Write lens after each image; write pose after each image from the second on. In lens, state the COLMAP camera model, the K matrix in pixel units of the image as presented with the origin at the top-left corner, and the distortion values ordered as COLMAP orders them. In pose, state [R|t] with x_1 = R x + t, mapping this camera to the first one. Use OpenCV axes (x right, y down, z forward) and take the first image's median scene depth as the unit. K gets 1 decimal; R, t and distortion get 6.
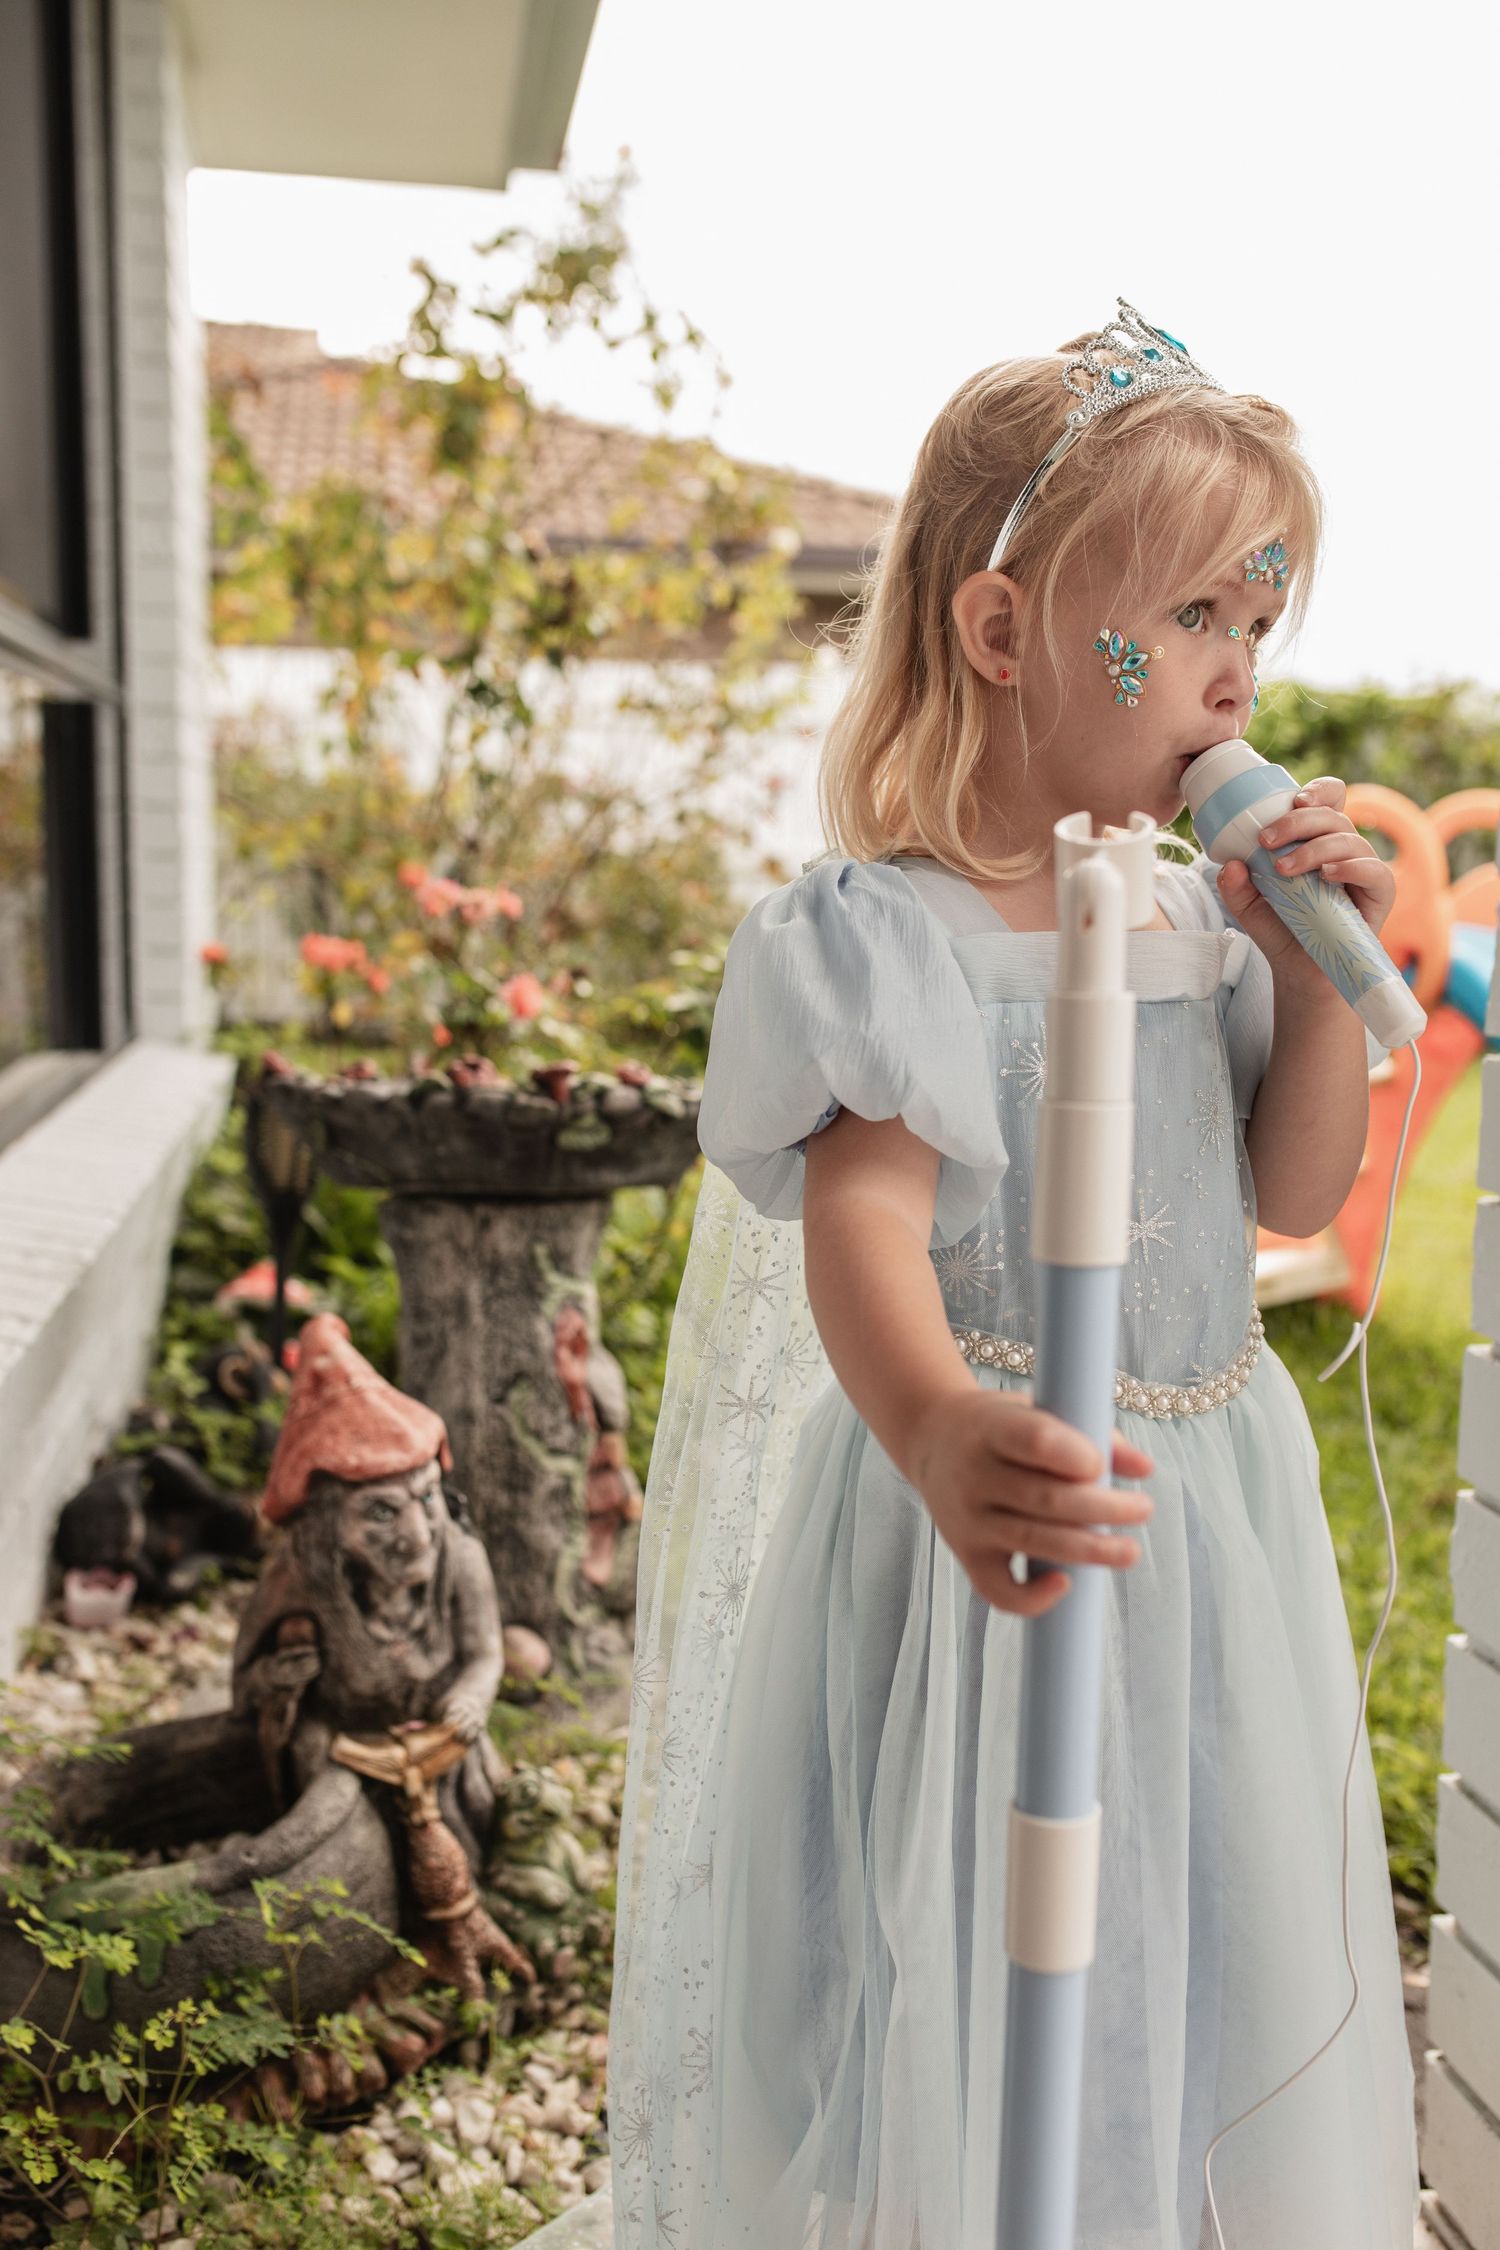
lens RADIAL K [[2193.4, 0, 746.2], [0, 2193.4, 1127.2], [0, 0, 1]] dist [-0.006216, 0.000000]
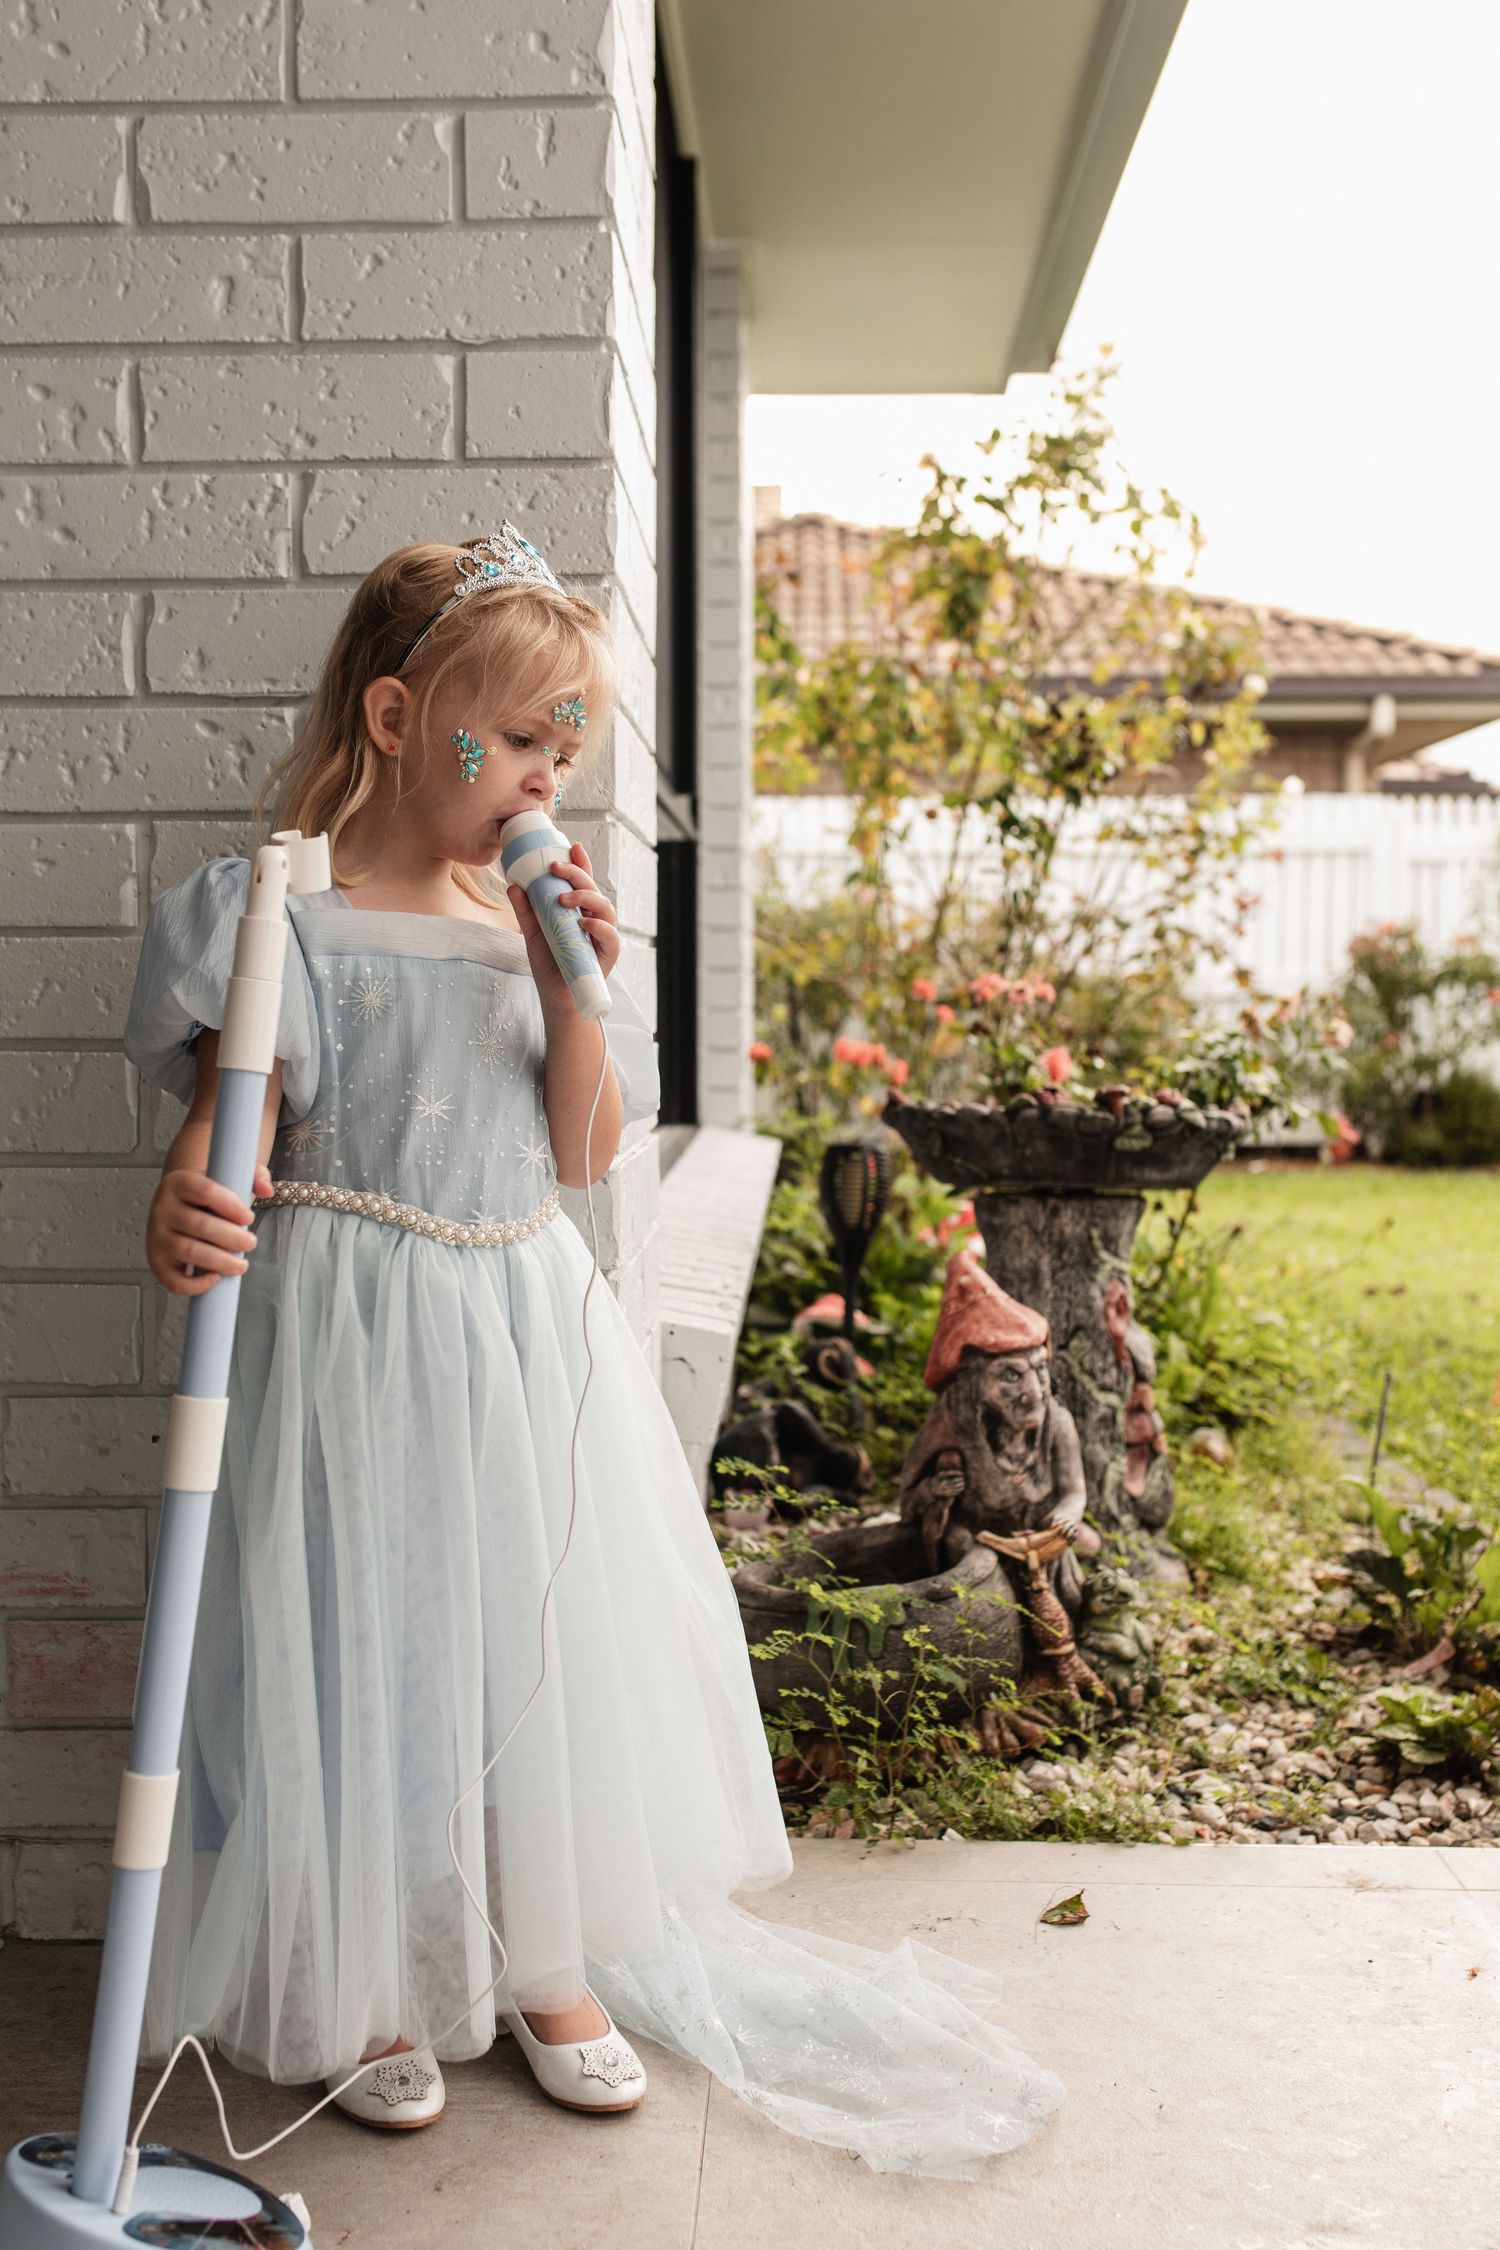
lens RADIAL K [[2193.4, 0, 751.7], [0, 2193.4, 1122.9], [0, 0, 1]] dist [-0.006216, 0.000000]
pose [[0.979683, -0.003696, -0.200518, -0.029813], [-0.008727, 0.998097, -0.061037, 0.071204], [0.200362, 0.061547, 0.977787, -0.352216]]
